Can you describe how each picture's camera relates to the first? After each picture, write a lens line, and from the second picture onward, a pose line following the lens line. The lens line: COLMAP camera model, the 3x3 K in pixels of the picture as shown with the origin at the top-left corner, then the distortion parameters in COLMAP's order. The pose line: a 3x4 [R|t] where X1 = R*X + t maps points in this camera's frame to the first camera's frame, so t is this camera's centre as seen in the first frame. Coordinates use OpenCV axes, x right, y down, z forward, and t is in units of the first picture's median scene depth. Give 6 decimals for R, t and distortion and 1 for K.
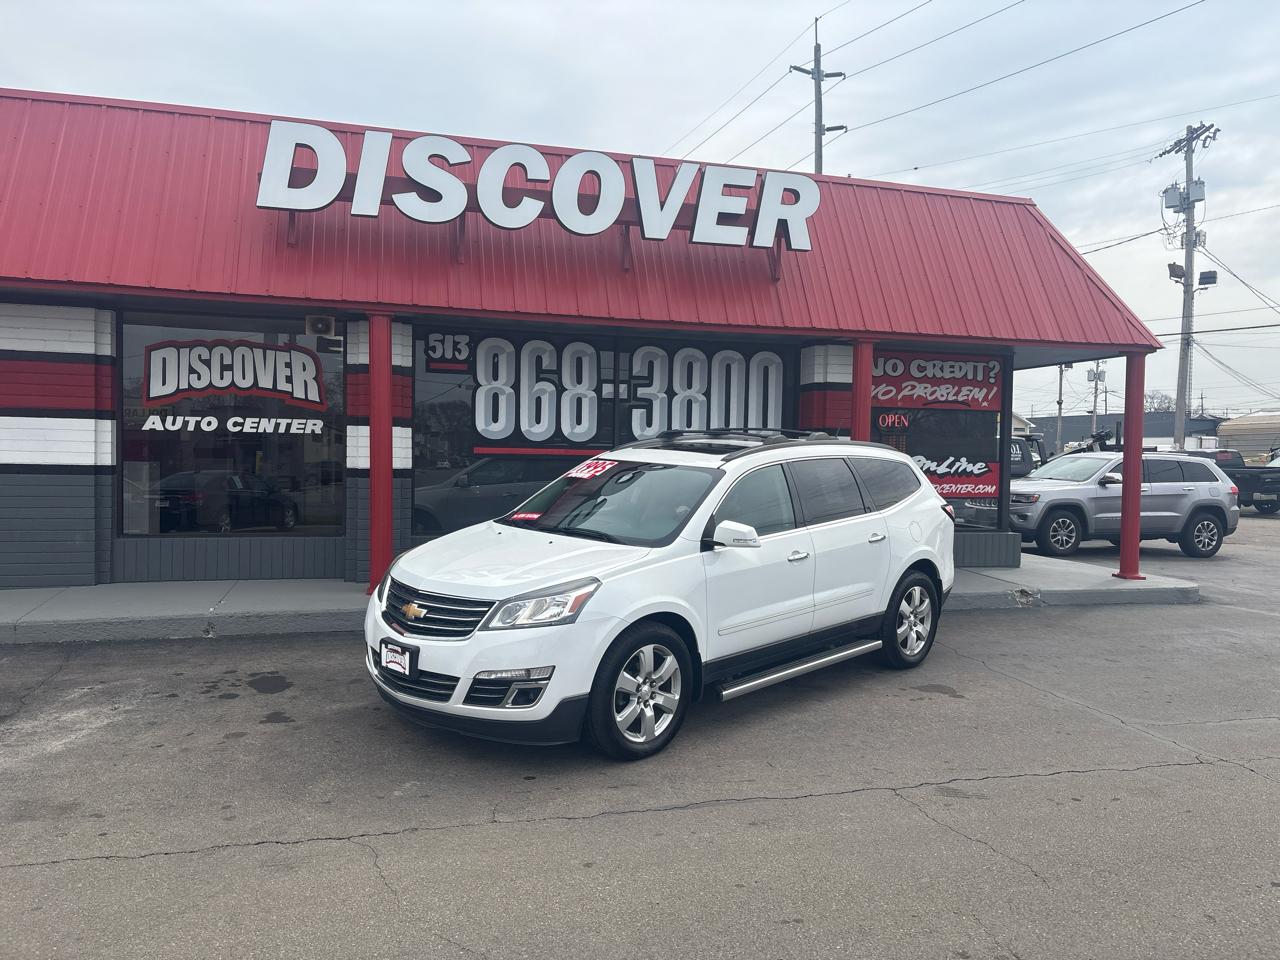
lens RADIAL K [[937.5, 0, 641.9], [0, 937.5, 487.2], [0, 0, 1]] dist [0.025189, -0.003214]
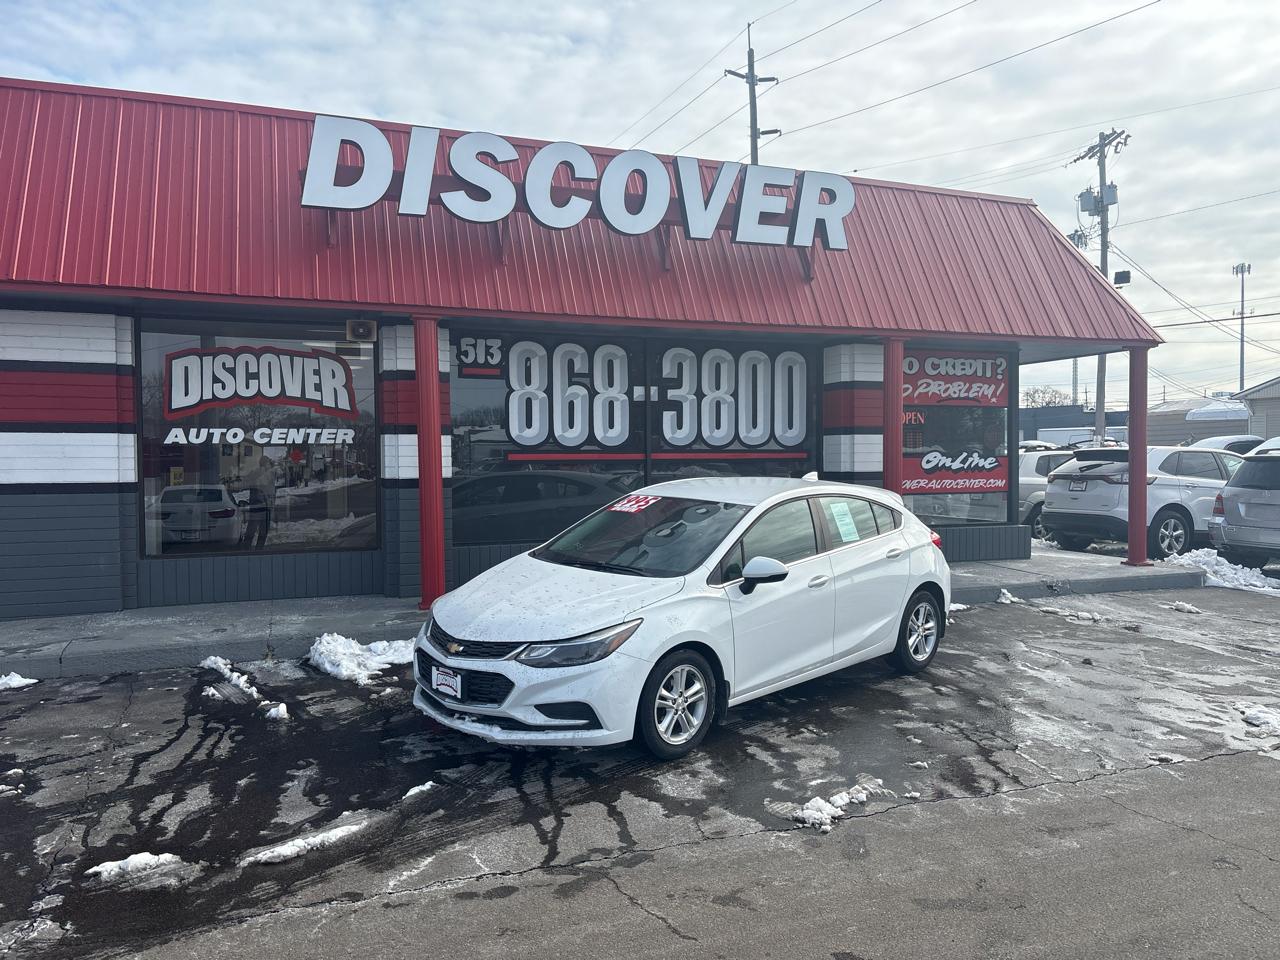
lens RADIAL K [[937.5, 0, 641.9], [0, 937.5, 487.2], [0, 0, 1]] dist [0.025189, -0.003214]
pose [[0.995193, -0.027130, 0.094100, -0.142648], [0.027427, 0.999622, -0.001862, -0.002769], [-0.094014, 0.004433, 0.995561, 0.022086]]
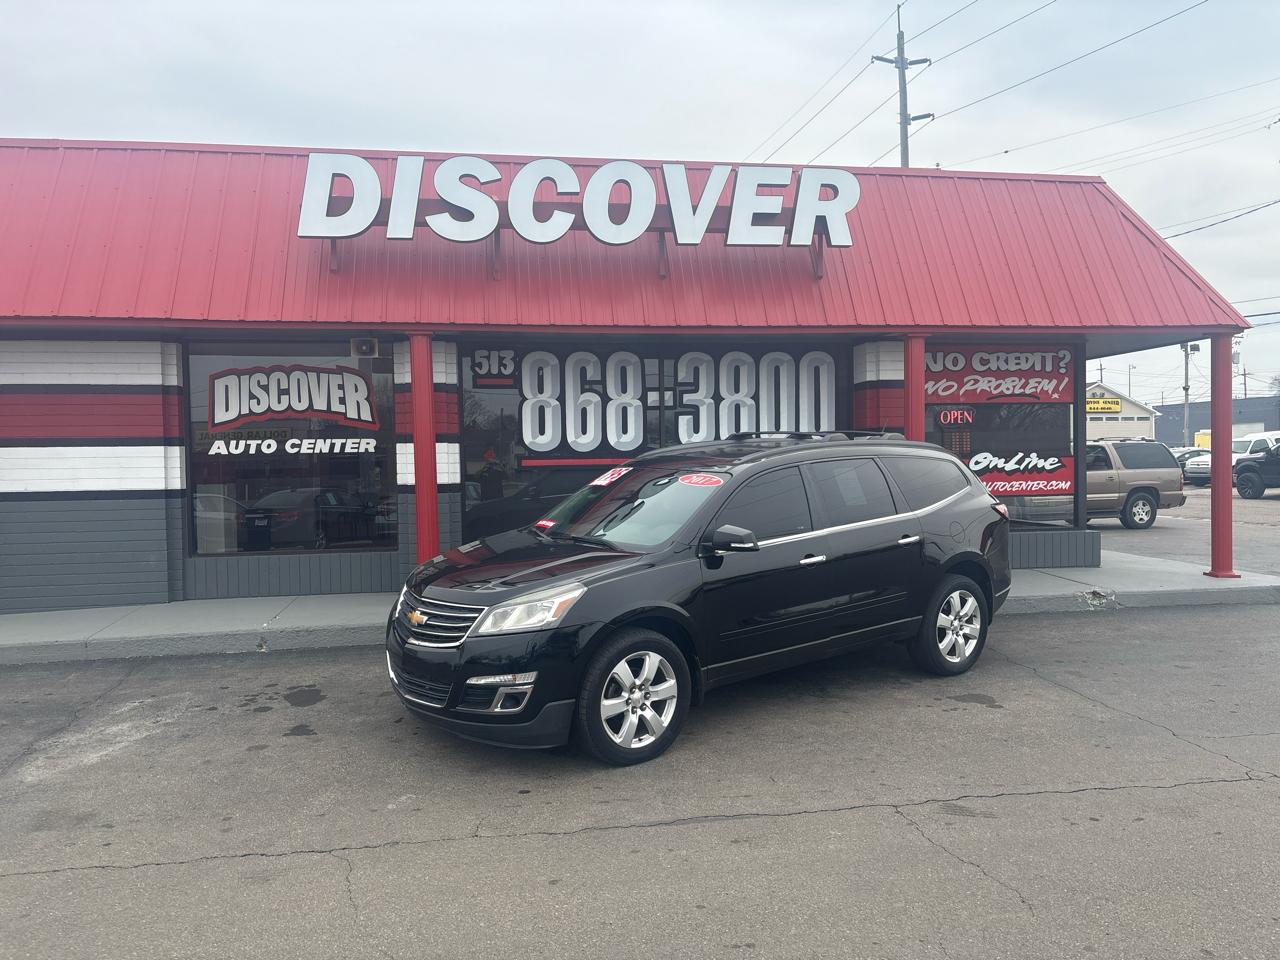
lens RADIAL K [[935.2, 0, 642.0], [0, 935.2, 492.2], [0, 0, 1]] dist [0.022801, 0.001092]
pose [[0.993069, -0.029880, -0.113673, 0.067909], [0.029812, 0.999553, -0.002298, -0.001782], [0.113691, -0.001107, 0.993516, 0.012061]]
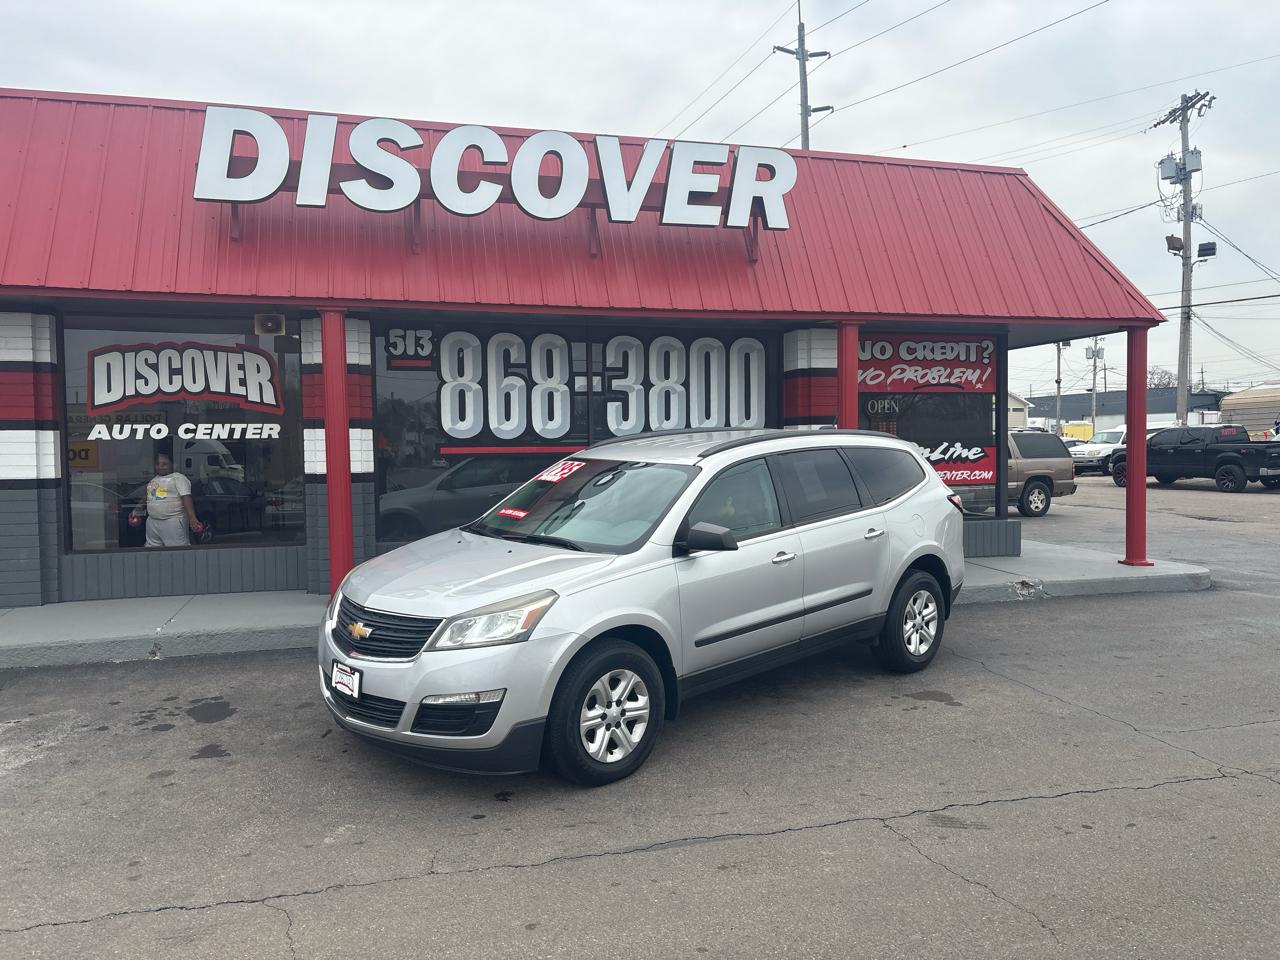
lens RADIAL K [[937.2, 0, 633.3], [0, 937.2, 485.4], [0, 0, 1]] dist [0.027253, -0.007343]
pose [[0.999539, -0.029100, -0.008693, 0.024587], [0.029160, 0.999551, 0.006896, -0.005533], [0.008488, -0.007146, 0.999938, 0.053476]]
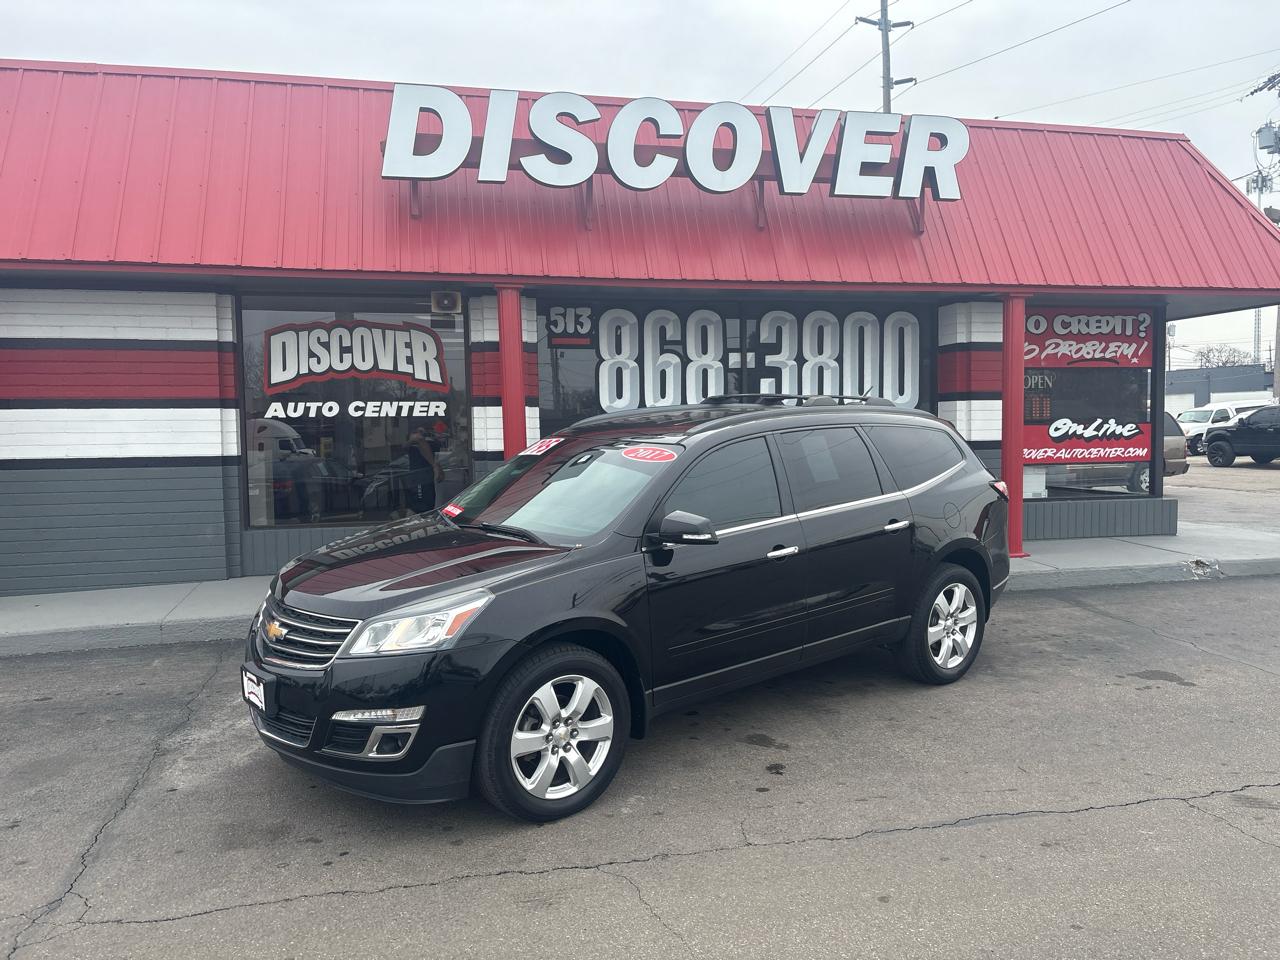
lens RADIAL K [[937.5, 0, 641.9], [0, 937.5, 487.2], [0, 0, 1]] dist [0.025189, -0.003214]
pose [[0.998344, -0.028637, -0.049890, -0.095769], [0.030019, 0.999180, 0.027170, -0.004364], [0.049071, -0.028623, 0.998385, 0.054454]]
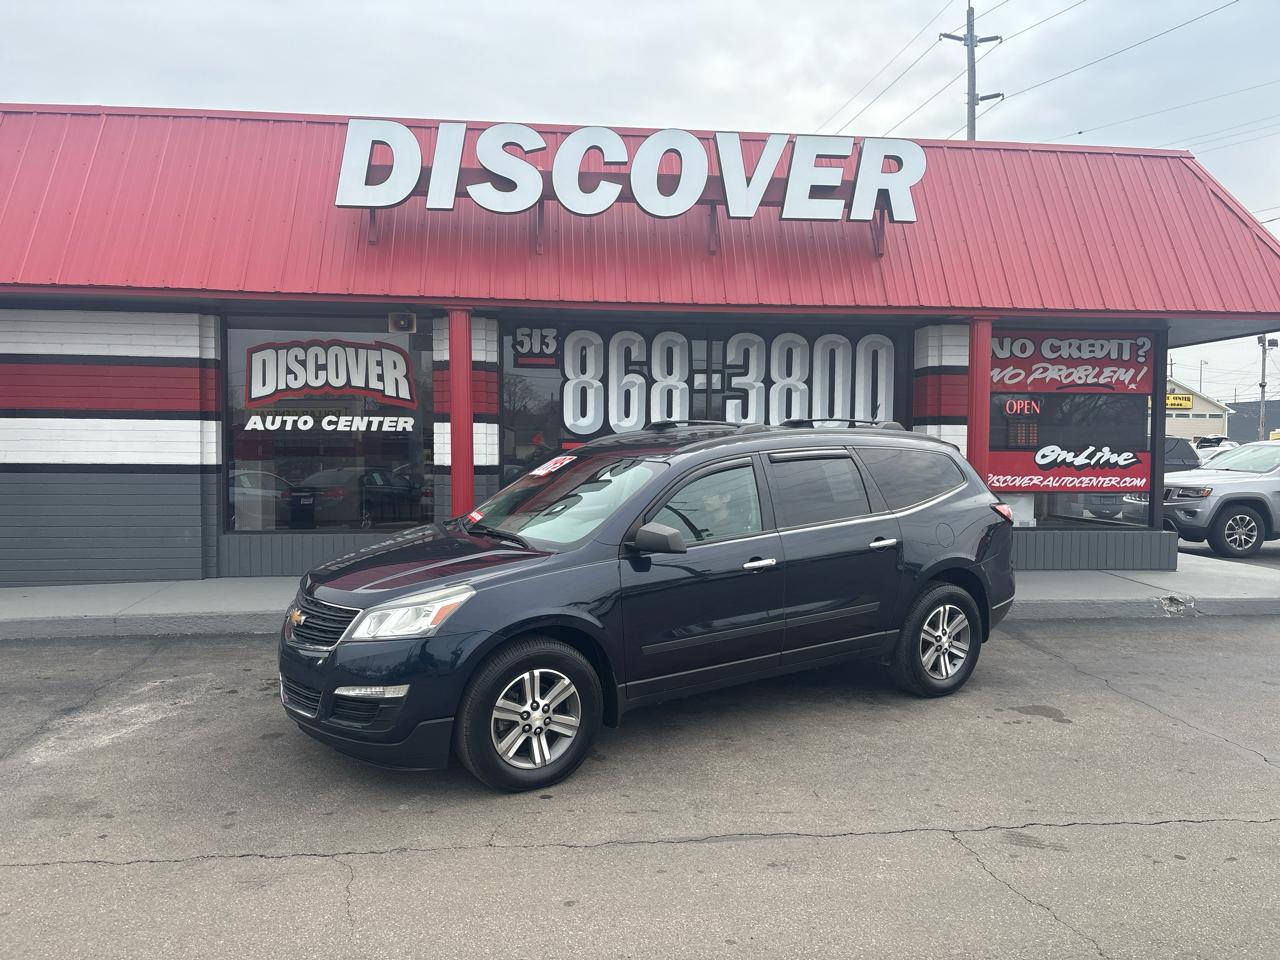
lens RADIAL K [[935.6, 0, 639.7], [0, 935.6, 491.6], [0, 0, 1]] dist [0.025652, 0.000537]
pose [[0.985785, -0.004122, -0.167964, 0.068565], [0.005805, 0.999938, 0.009530, -0.000362], [0.167914, -0.010369, 0.985747, 0.054843]]
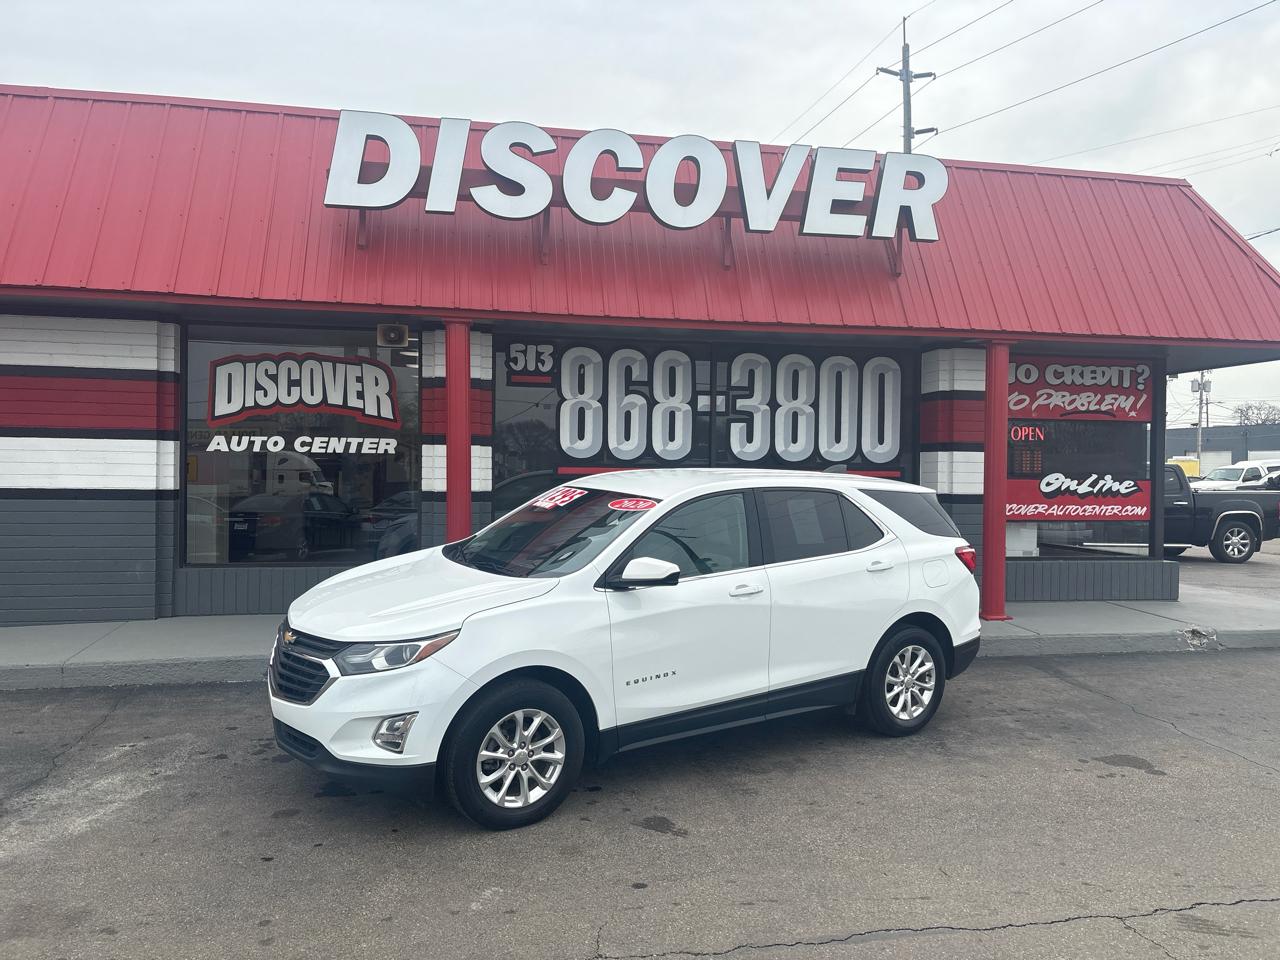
lens RADIAL K [[937.5, 0, 641.9], [0, 937.5, 487.2], [0, 0, 1]] dist [0.025189, -0.003214]
pose [[0.996820, -0.004937, -0.079531, -0.027661], [0.003443, 0.999815, -0.018912, -0.006106], [0.079609, 0.018578, 0.996653, 0.107671]]
